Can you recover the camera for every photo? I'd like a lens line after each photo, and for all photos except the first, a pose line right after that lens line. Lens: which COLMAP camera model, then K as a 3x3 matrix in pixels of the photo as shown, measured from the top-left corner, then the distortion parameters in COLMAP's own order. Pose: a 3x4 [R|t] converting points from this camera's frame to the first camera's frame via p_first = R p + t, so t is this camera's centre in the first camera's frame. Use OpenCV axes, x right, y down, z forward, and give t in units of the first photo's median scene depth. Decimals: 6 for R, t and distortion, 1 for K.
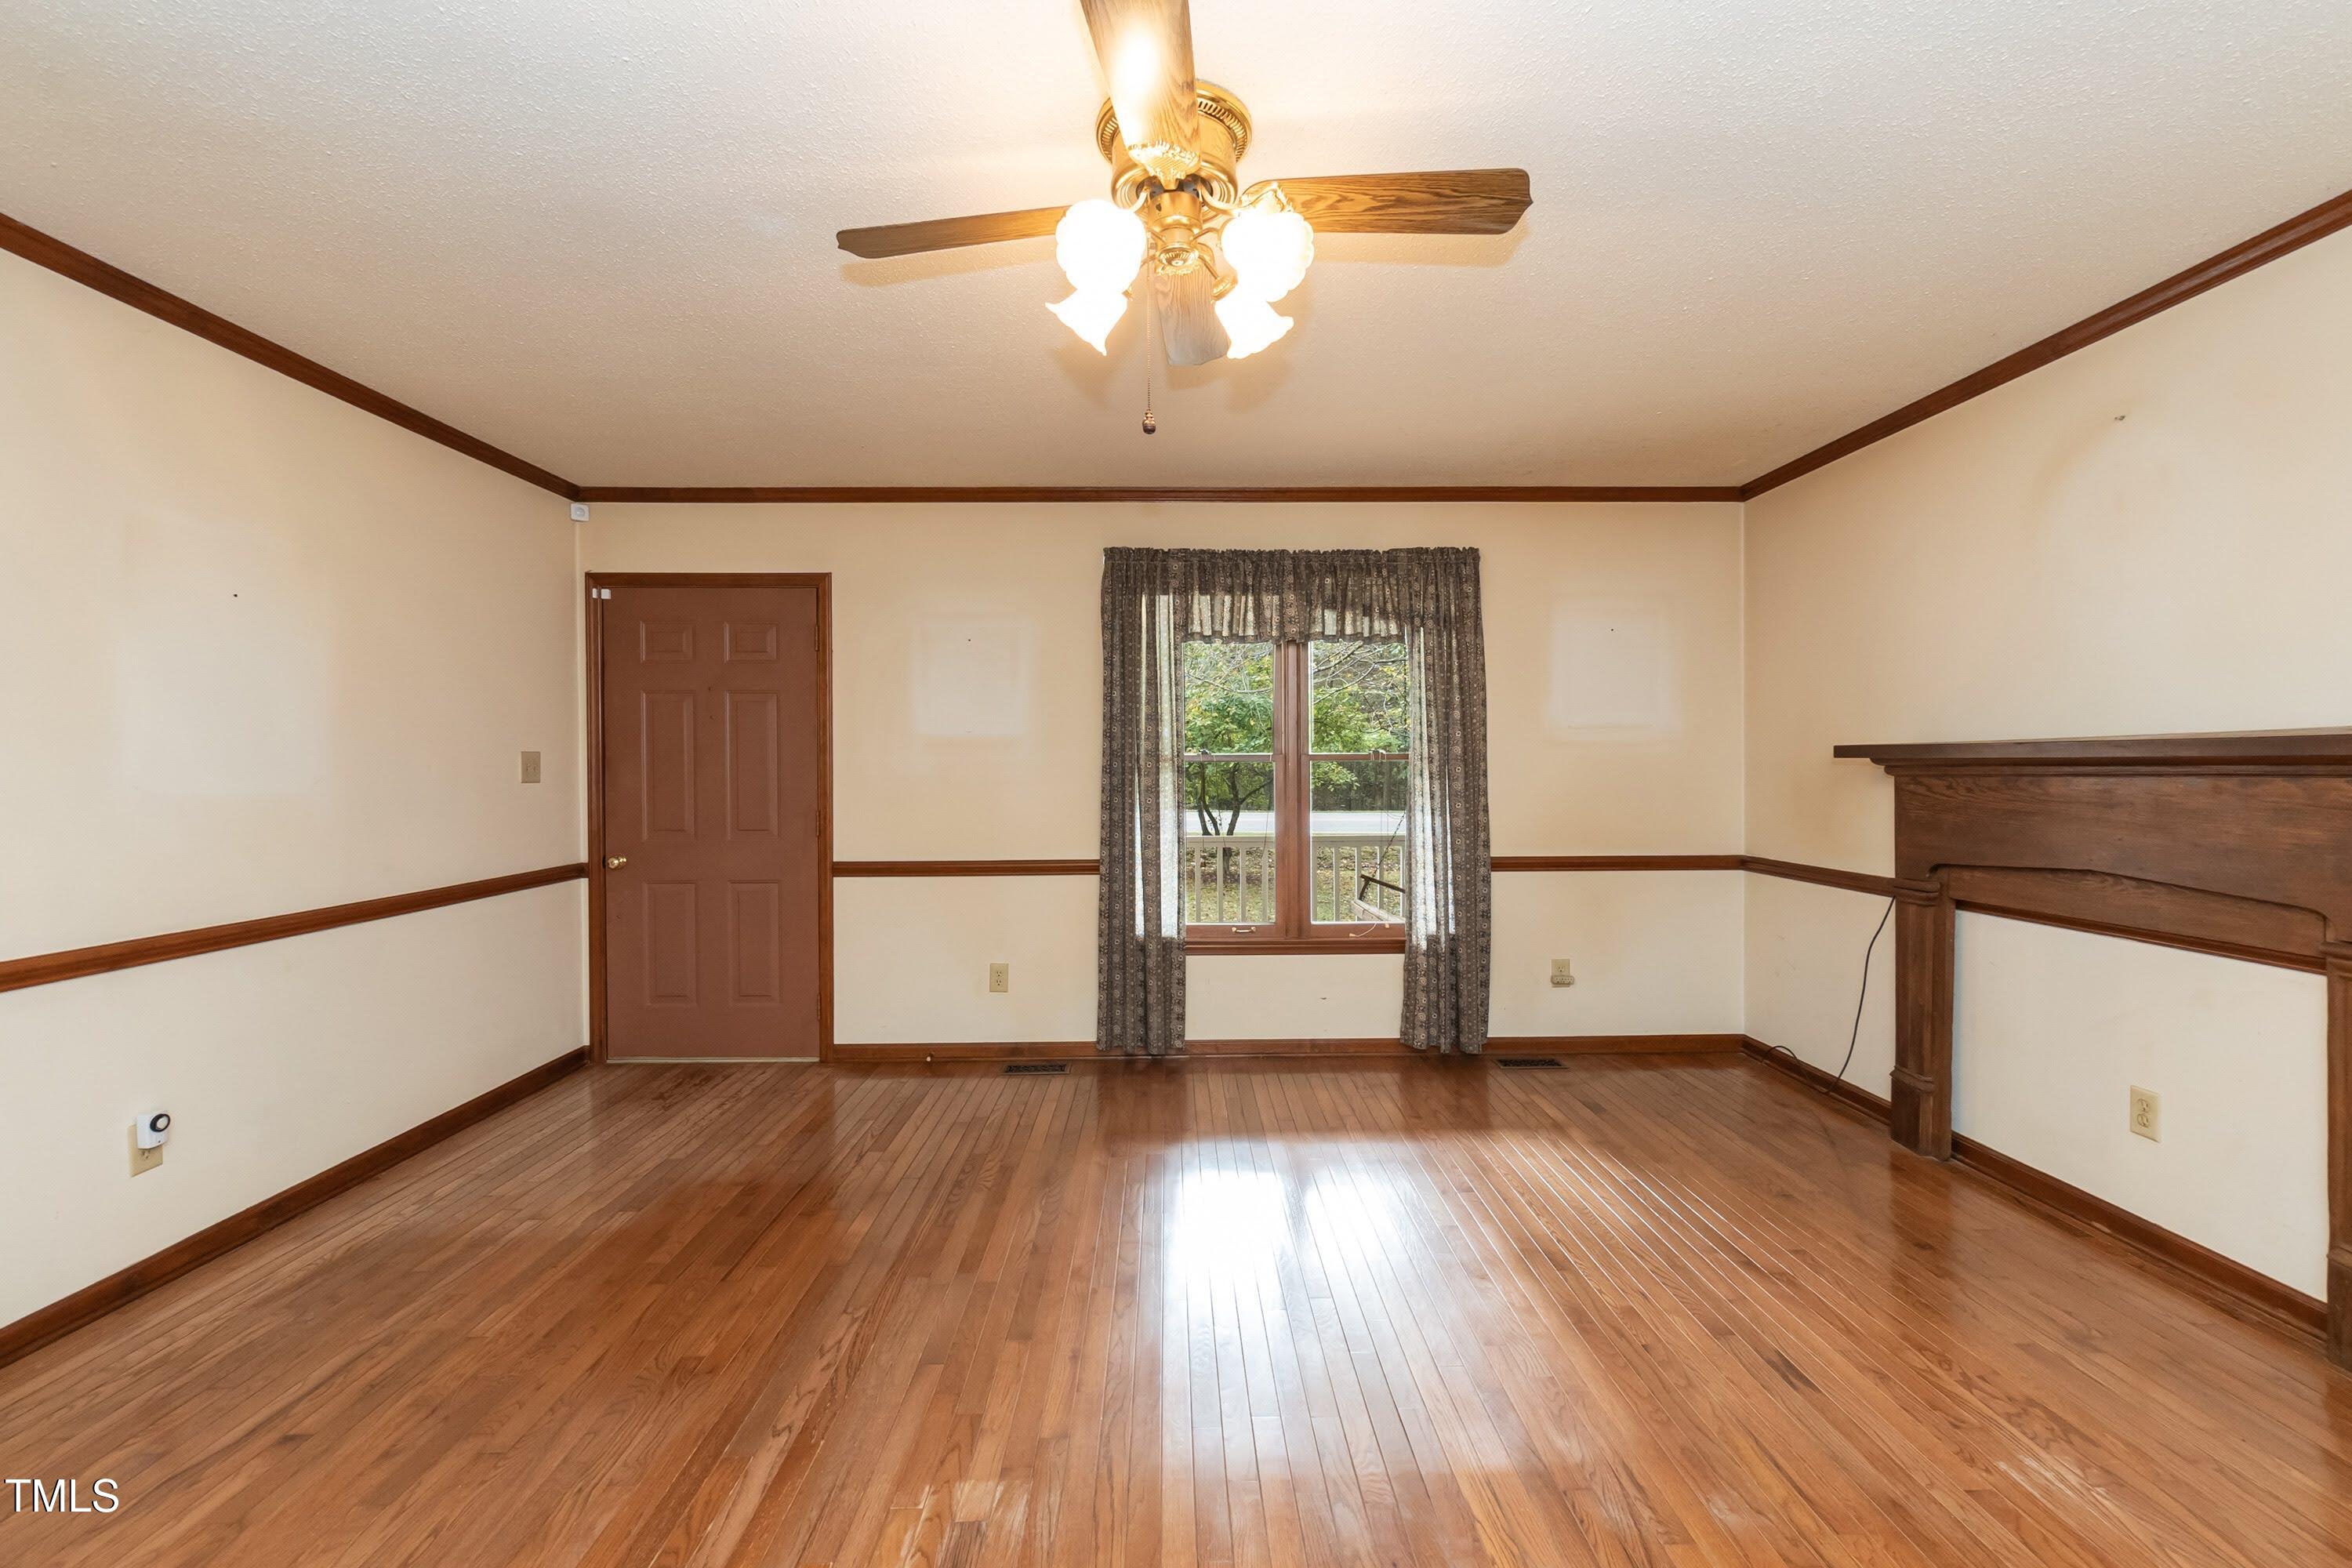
lens RADIAL K [[1029.5, 0, 1183.4], [0, 1029.5, 776.7], [0, 0, 1]] dist [-0.006676, 0.000925]
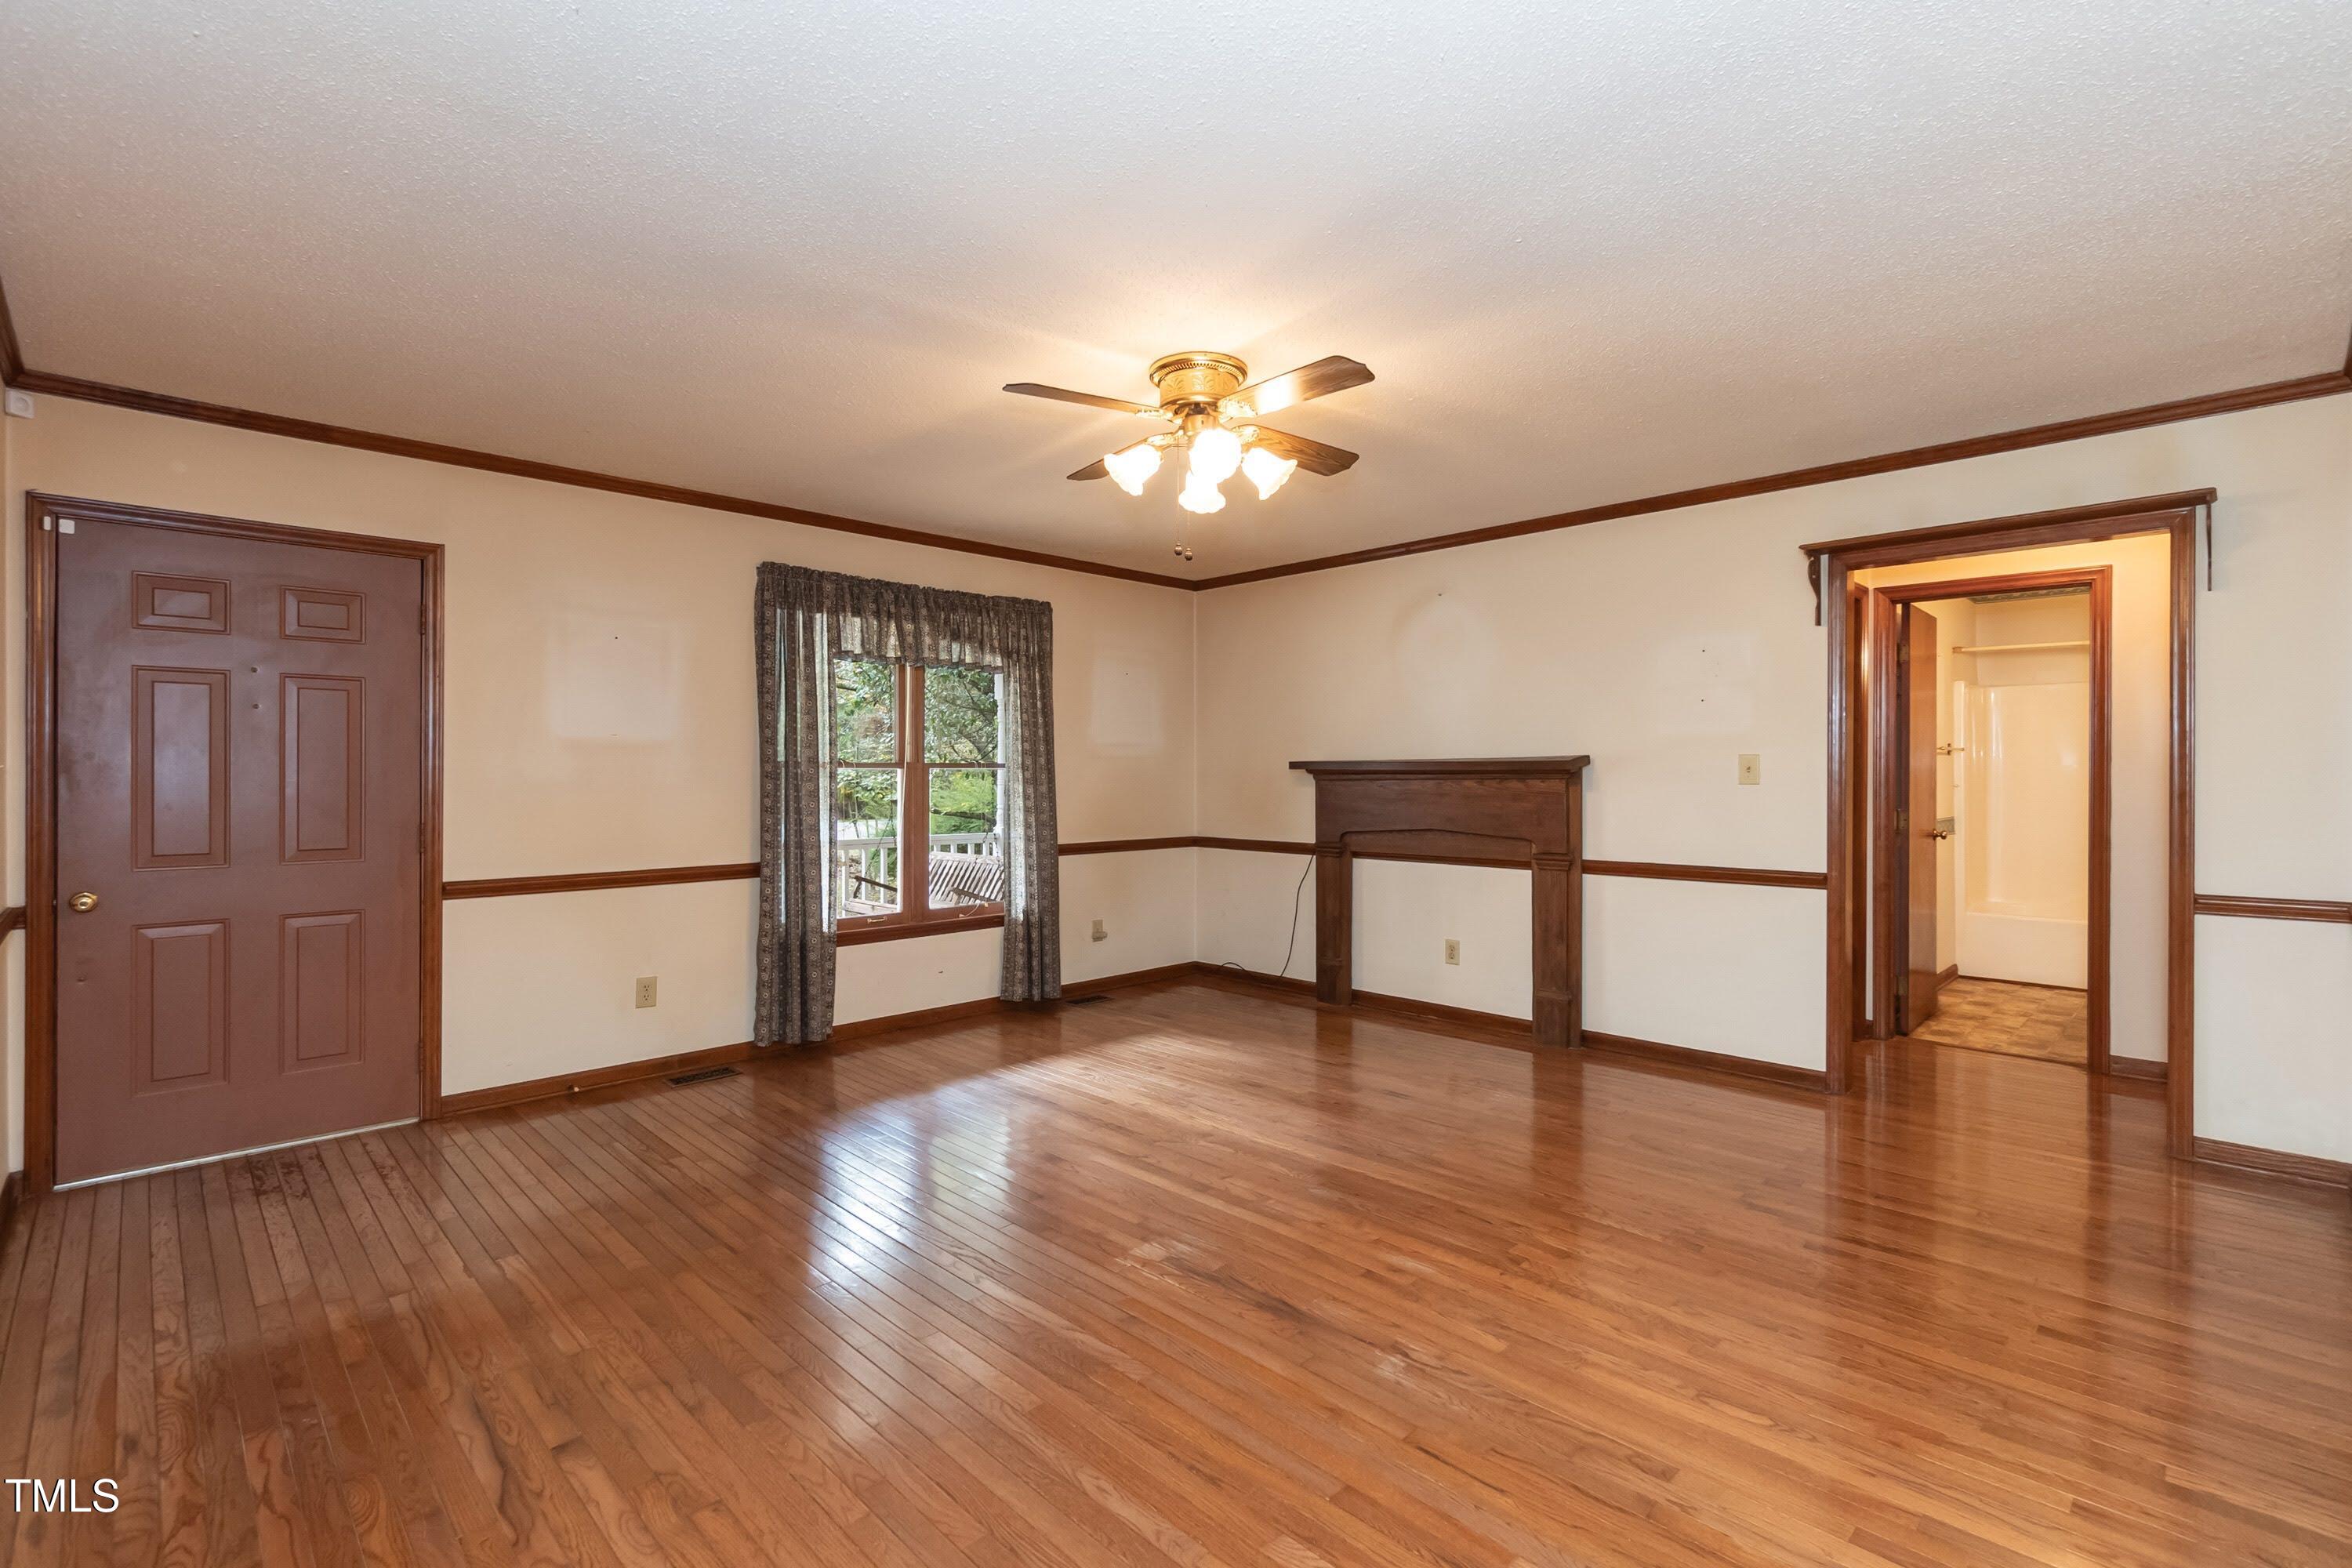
lens RADIAL K [[1029.5, 0, 1246.7], [0, 1029.5, 772.1], [0, 0, 1]] dist [-0.006676, 0.000925]
pose [[0.705989, 0.005424, 0.708202, -0.463930], [0.003584, 0.999931, -0.011231, 0.003155], [-0.708213, 0.010467, 0.705921, -0.073357]]
